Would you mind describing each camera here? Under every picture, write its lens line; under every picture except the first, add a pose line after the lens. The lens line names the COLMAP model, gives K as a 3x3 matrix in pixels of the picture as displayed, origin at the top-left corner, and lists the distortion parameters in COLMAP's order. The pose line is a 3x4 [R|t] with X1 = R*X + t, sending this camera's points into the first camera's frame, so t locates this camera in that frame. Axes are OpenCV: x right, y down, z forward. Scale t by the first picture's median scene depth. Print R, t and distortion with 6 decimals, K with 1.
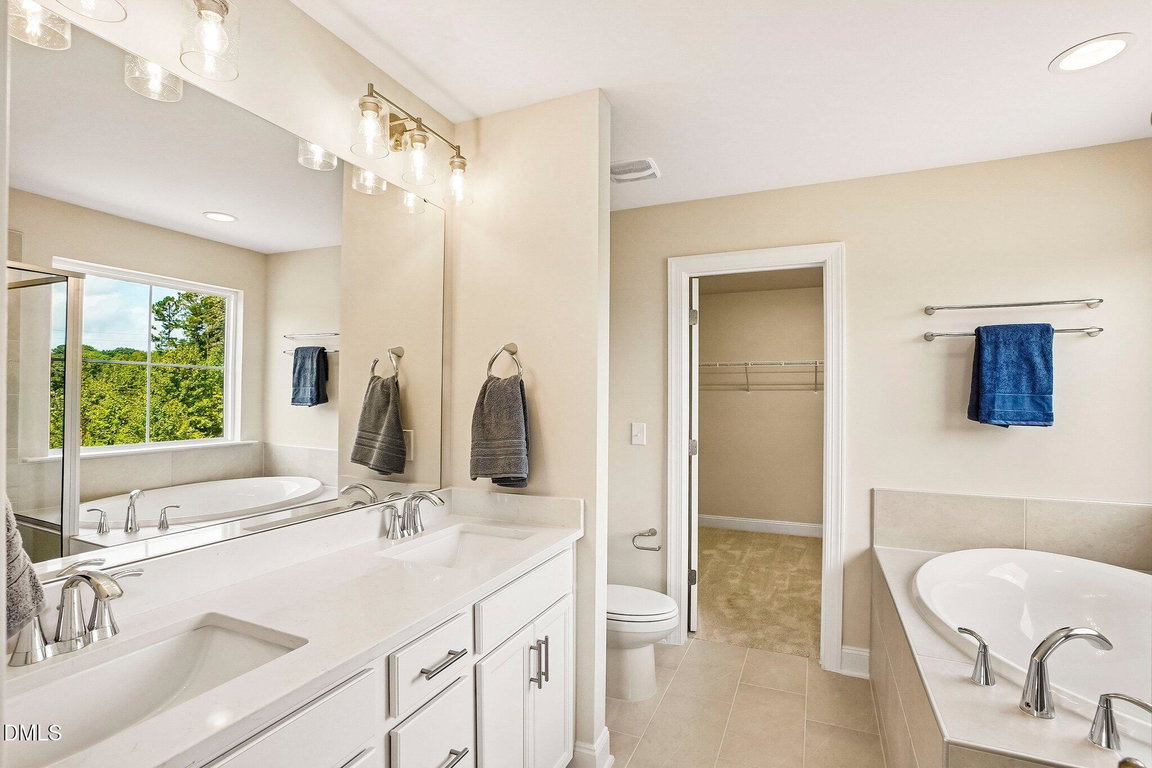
lens RADIAL K [[541.7, 0, 576.0], [0, 541.7, 384.0], [0, 0, 1]] dist [-0.056041, 0.023590]
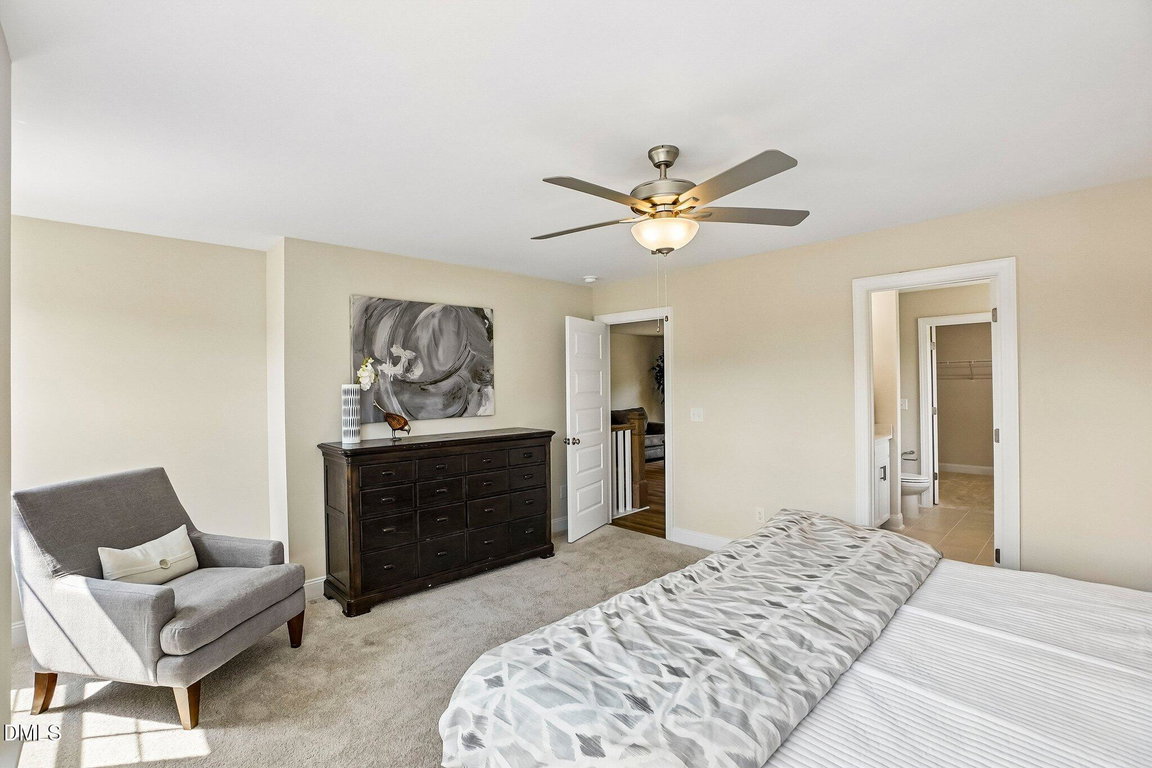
lens RADIAL K [[541.7, 0, 576.0], [0, 541.7, 384.0], [0, 0, 1]] dist [-0.056041, 0.023590]
pose [[0.933637, -0.024699, -0.357369, -0.316017], [0.033589, 0.999261, 0.018689, -0.062747], [0.356643, -0.029452, 0.933776, -1.299802]]
